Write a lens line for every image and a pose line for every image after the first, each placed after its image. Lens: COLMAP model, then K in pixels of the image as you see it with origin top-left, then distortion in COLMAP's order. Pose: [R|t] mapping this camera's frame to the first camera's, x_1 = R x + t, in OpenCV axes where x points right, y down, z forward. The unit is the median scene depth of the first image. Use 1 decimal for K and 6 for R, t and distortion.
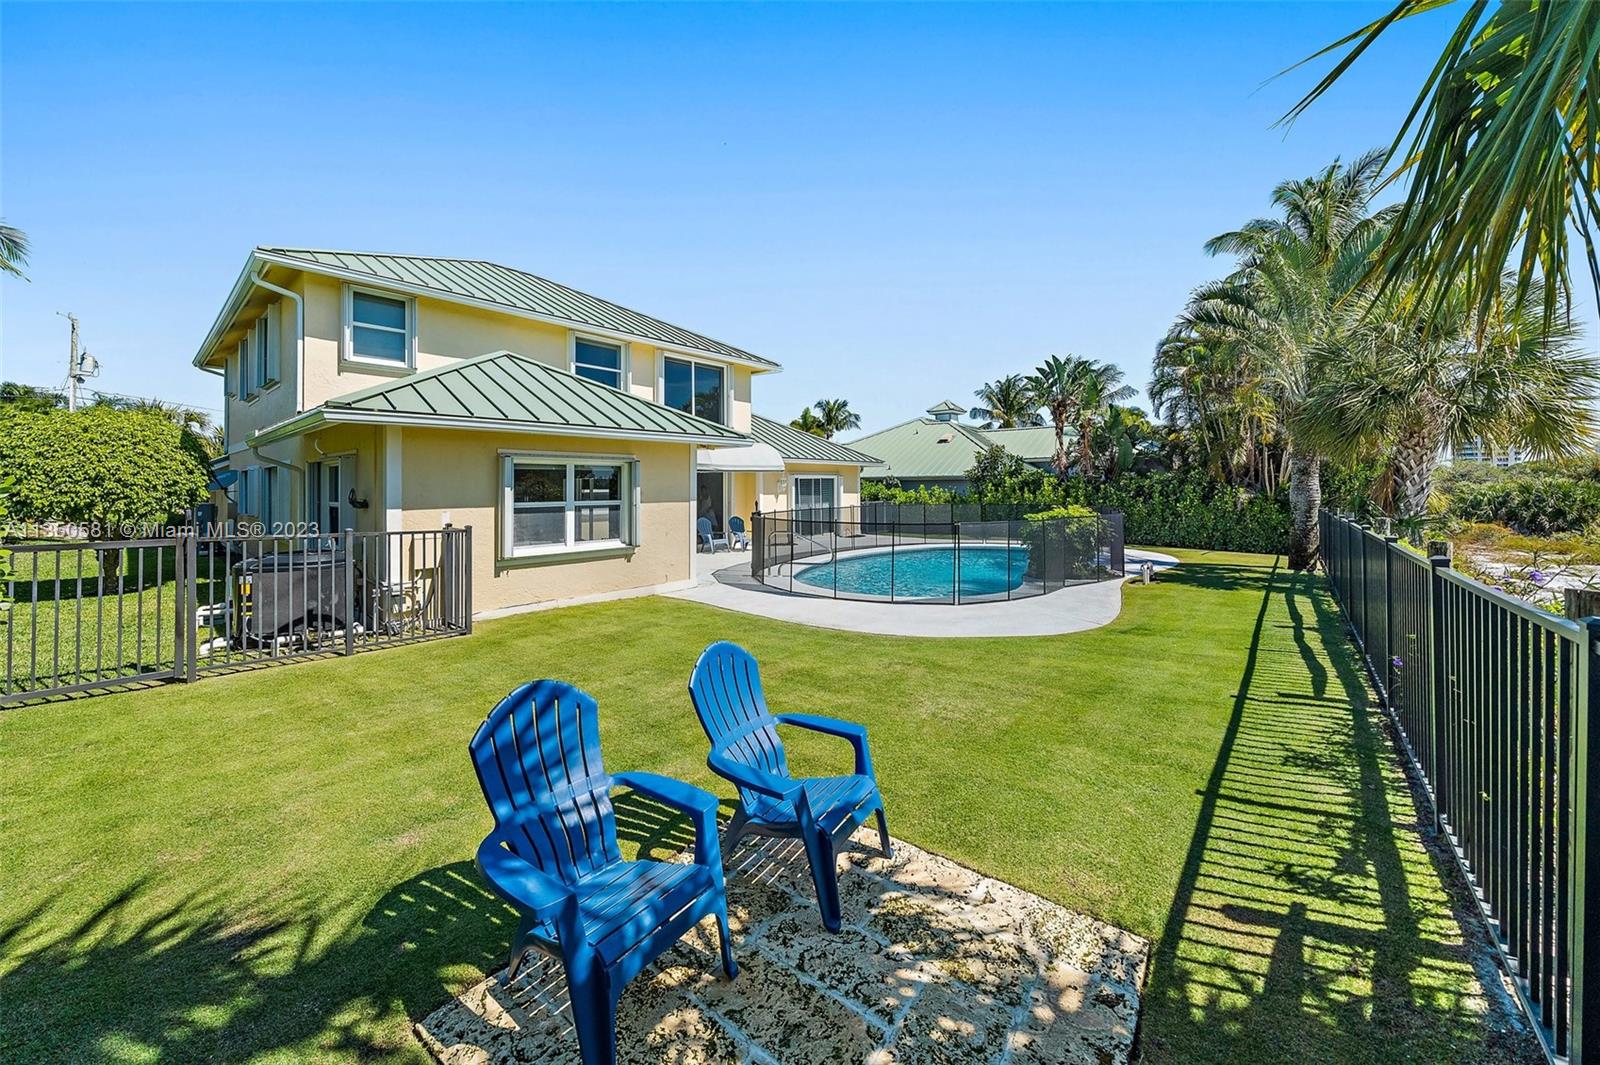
lens RADIAL K [[590.5, 0, 797.4], [0, 590.5, 486.6], [0, 0, 1]] dist [-0.000698, -0.000026]
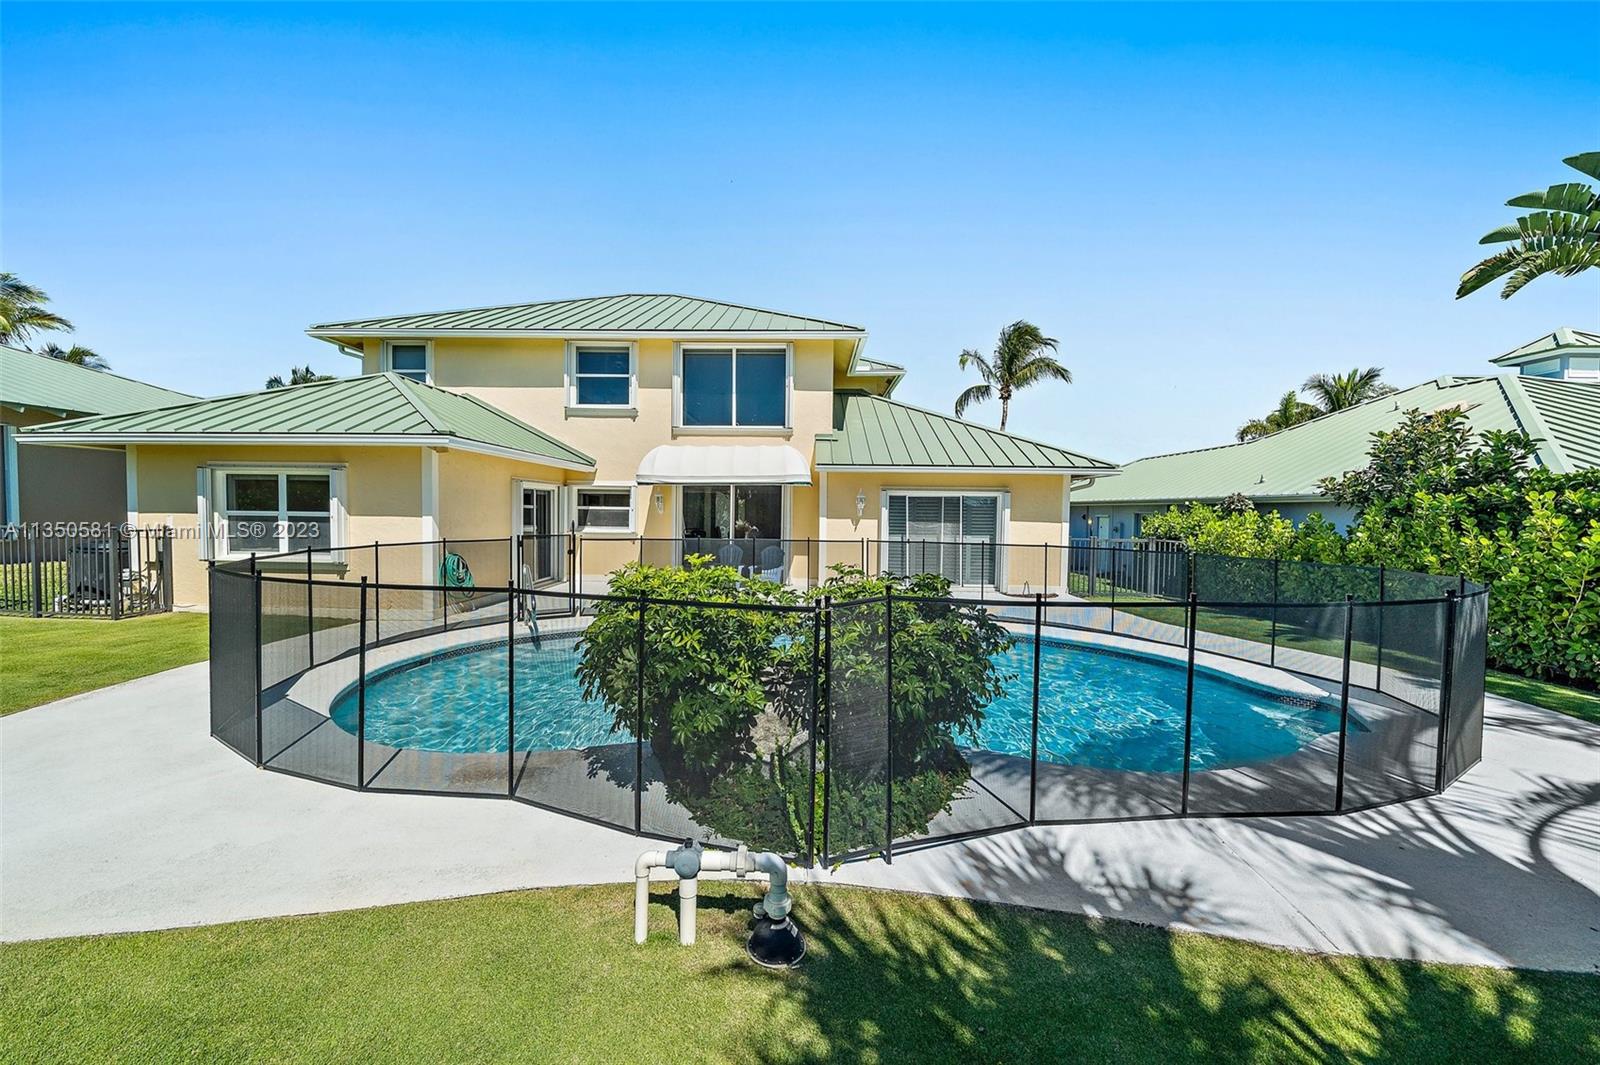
lens RADIAL K [[571.9, 0, 783.7], [0, 571.9, 523.9], [0, 0, 1]] dist [-0.006388, -0.000044]
pose [[0.618767, 0.035784, -0.784759, 0.472728], [-0.019545, 0.999354, 0.030158, 0.000512], [0.785331, -0.003322, 0.619067, 0.563328]]
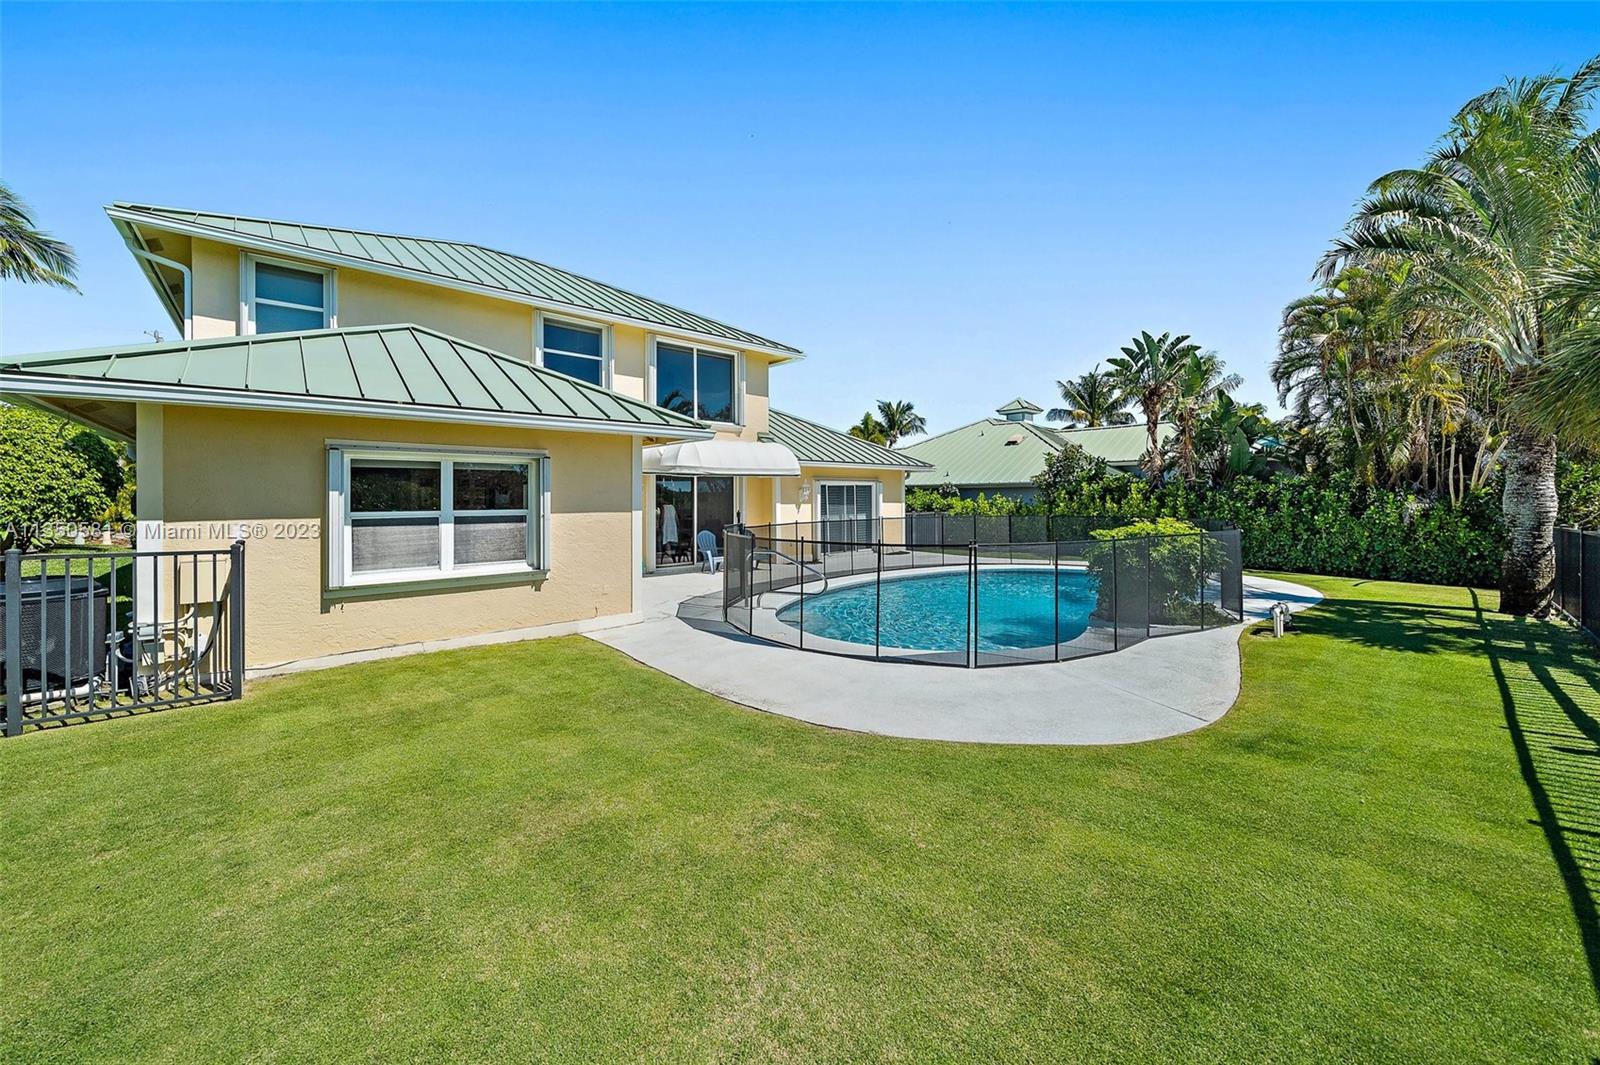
lens RADIAL K [[597.4, 0, 803.6], [0, 597.4, 496.7], [0, 0, 1]] dist [-0.004616, 0.000033]
pose [[0.992672, -0.000795, -0.120838, 0.082778], [0.000606, 0.999999, -0.001597, 0.004601], [0.120839, 0.001512, 0.992671, 0.158738]]
